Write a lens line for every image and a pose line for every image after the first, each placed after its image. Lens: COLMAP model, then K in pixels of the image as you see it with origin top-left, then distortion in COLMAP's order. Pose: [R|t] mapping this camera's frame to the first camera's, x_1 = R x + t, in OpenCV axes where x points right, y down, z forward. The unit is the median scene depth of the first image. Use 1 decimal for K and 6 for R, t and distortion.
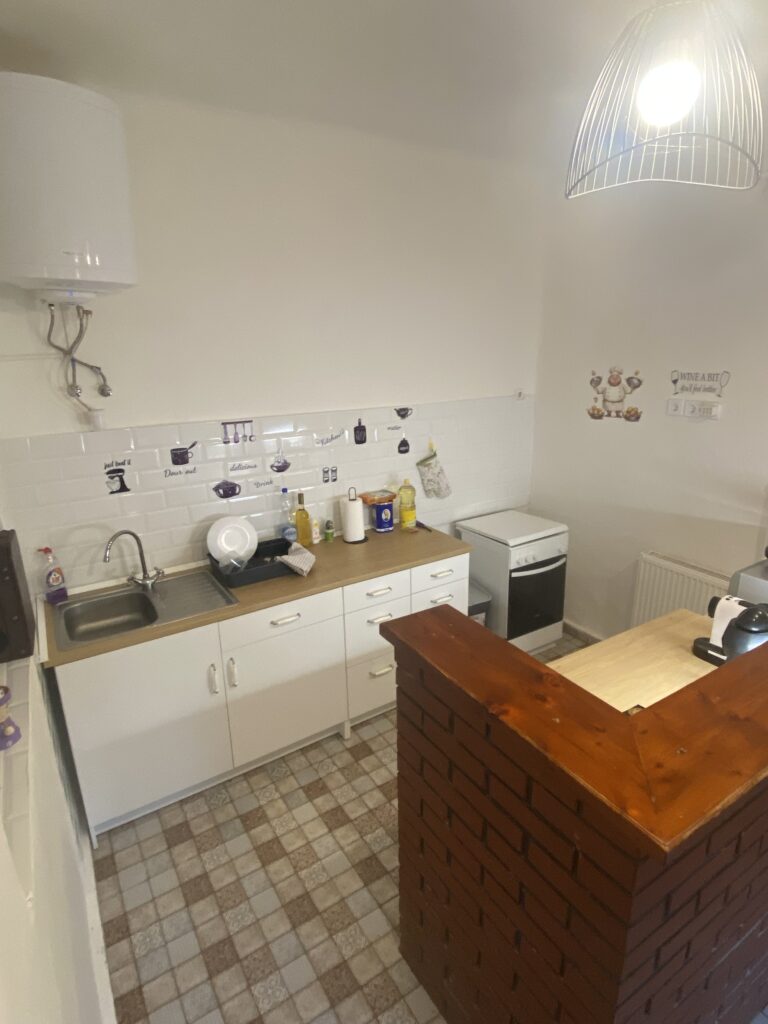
lens RADIAL K [[563.3, 0, 384.0], [0, 563.3, 512.0], [0, 0, 1]] dist [-0.011567, -0.001585]
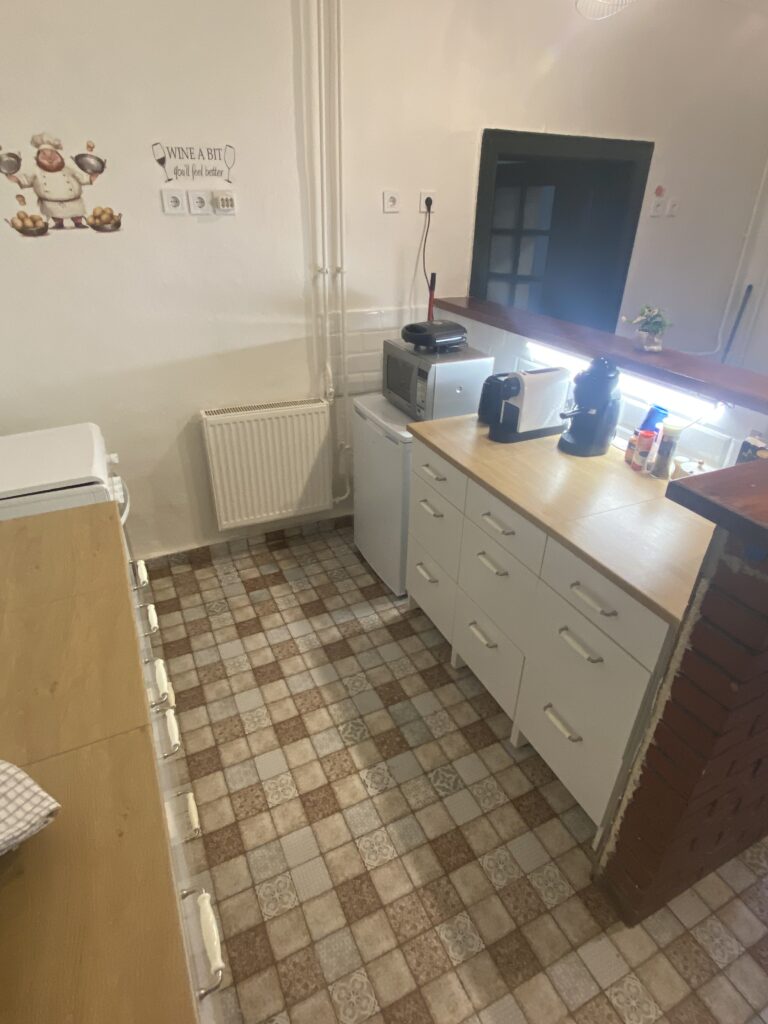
lens RADIAL K [[563.3, 0, 384.0], [0, 563.3, 512.0], [0, 0, 1]] dist [-0.011567, -0.001585]
pose [[0.107092, -0.470591, 0.875828, -0.242427], [0.263654, 0.862799, 0.431352, -0.077736], [-0.958654, 0.184722, 0.216472, 0.617349]]
